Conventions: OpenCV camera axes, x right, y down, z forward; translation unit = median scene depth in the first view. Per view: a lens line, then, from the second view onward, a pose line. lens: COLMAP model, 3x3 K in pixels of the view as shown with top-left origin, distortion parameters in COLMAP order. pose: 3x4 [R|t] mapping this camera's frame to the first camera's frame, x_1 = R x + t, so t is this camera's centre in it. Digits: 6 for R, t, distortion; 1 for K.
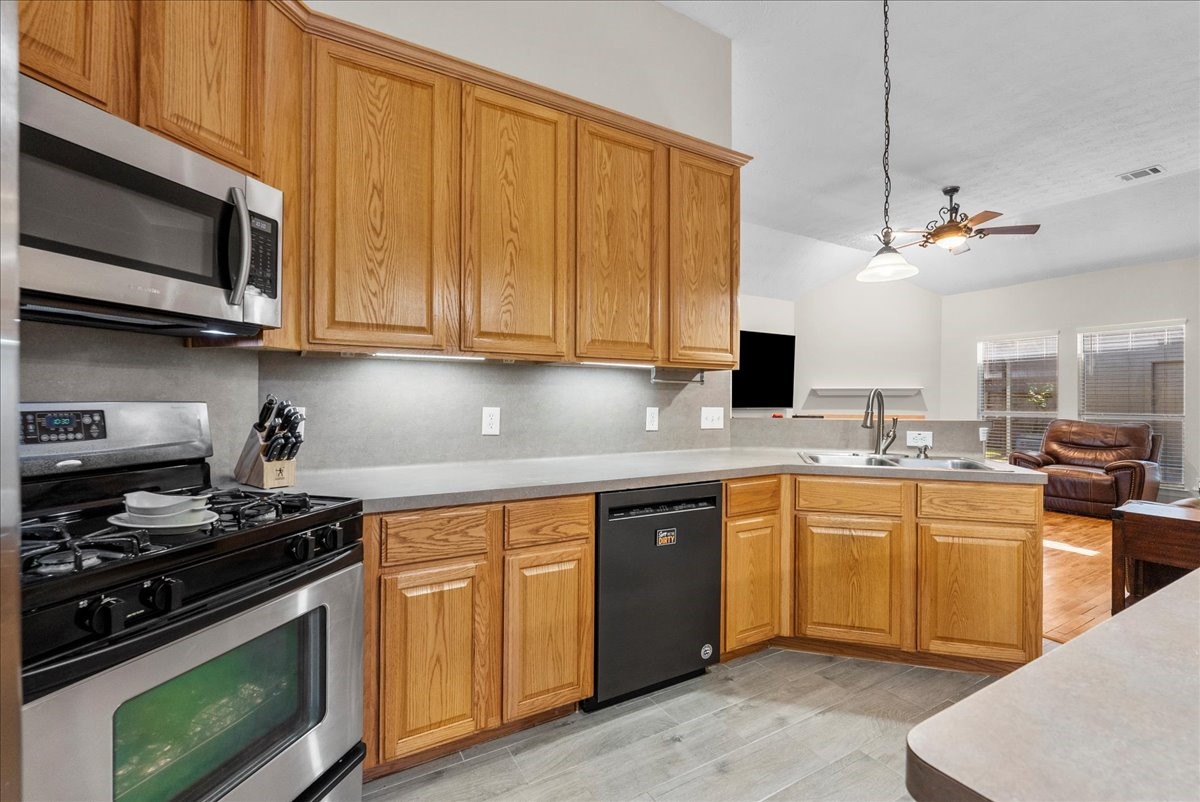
lens RADIAL K [[525.7, 0, 601.2], [0, 525.7, 396.8], [0, 0, 1]] dist [-0.004406, -0.000045]
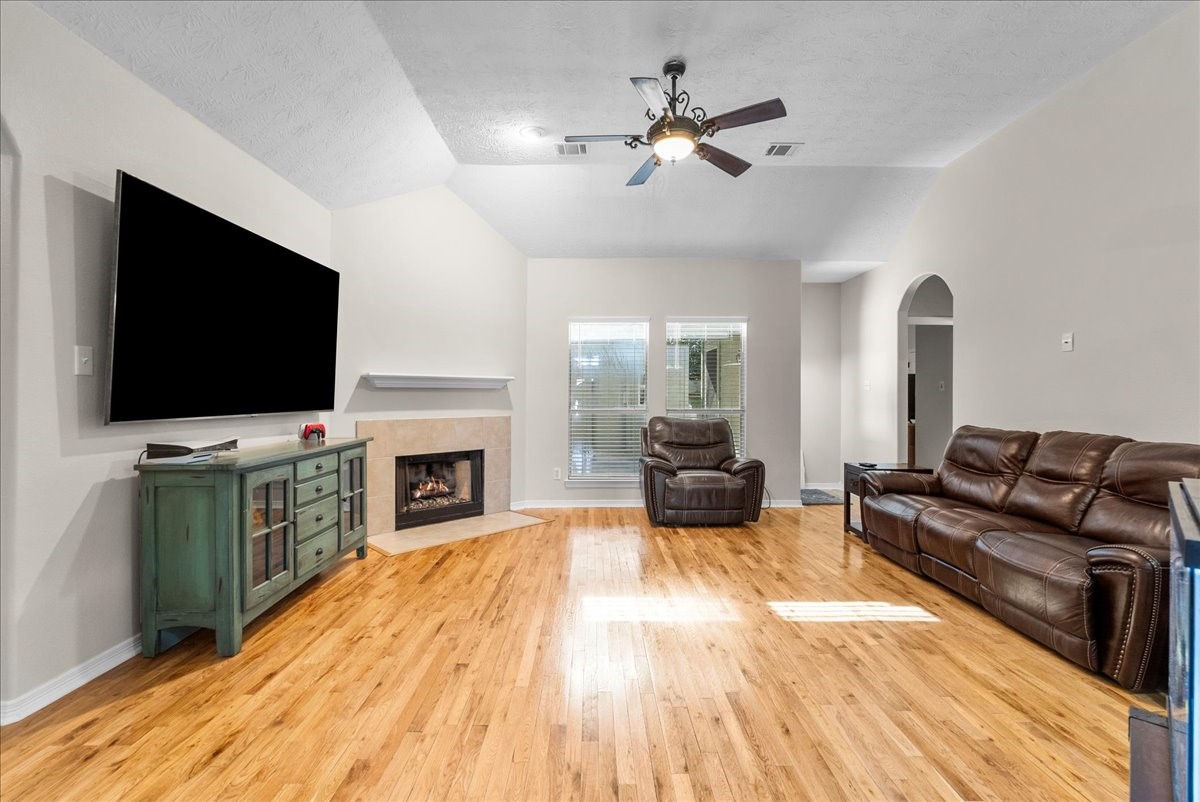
lens RADIAL K [[524.8, 0, 601.8], [0, 524.8, 395.8], [0, 0, 1]] dist [-0.009061, 0.000042]
pose [[0.497434, -0.003432, 0.867495, 0.060986], [-0.003583, 0.999976, 0.006011, 0.003519], [-0.867494, -0.006098, 0.497410, 0.699865]]
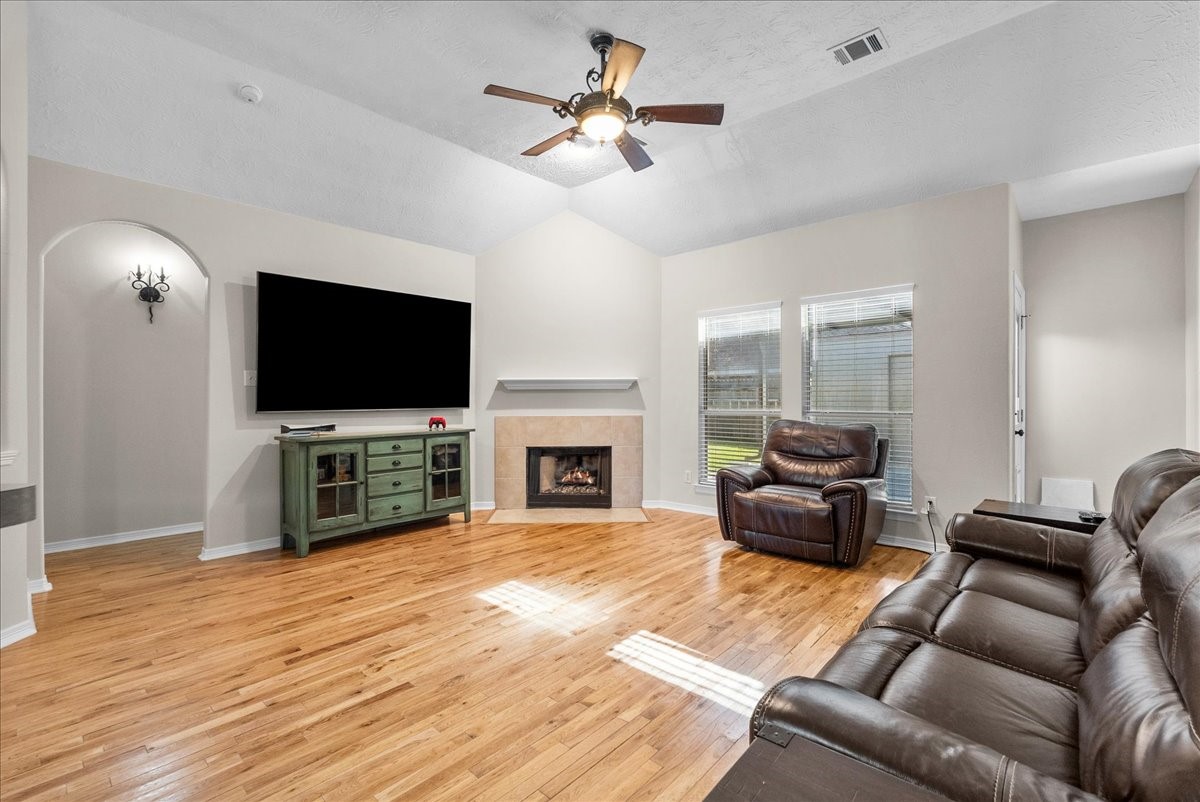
lens RADIAL K [[525.7, 0, 601.2], [0, 525.7, 396.8], [0, 0, 1]] dist [-0.004406, -0.000045]
pose [[0.955526, -0.007528, 0.294810, 0.450460], [0.006761, 0.999971, 0.003621, 0.007134], [-0.294828, -0.001466, 0.955549, 0.397743]]
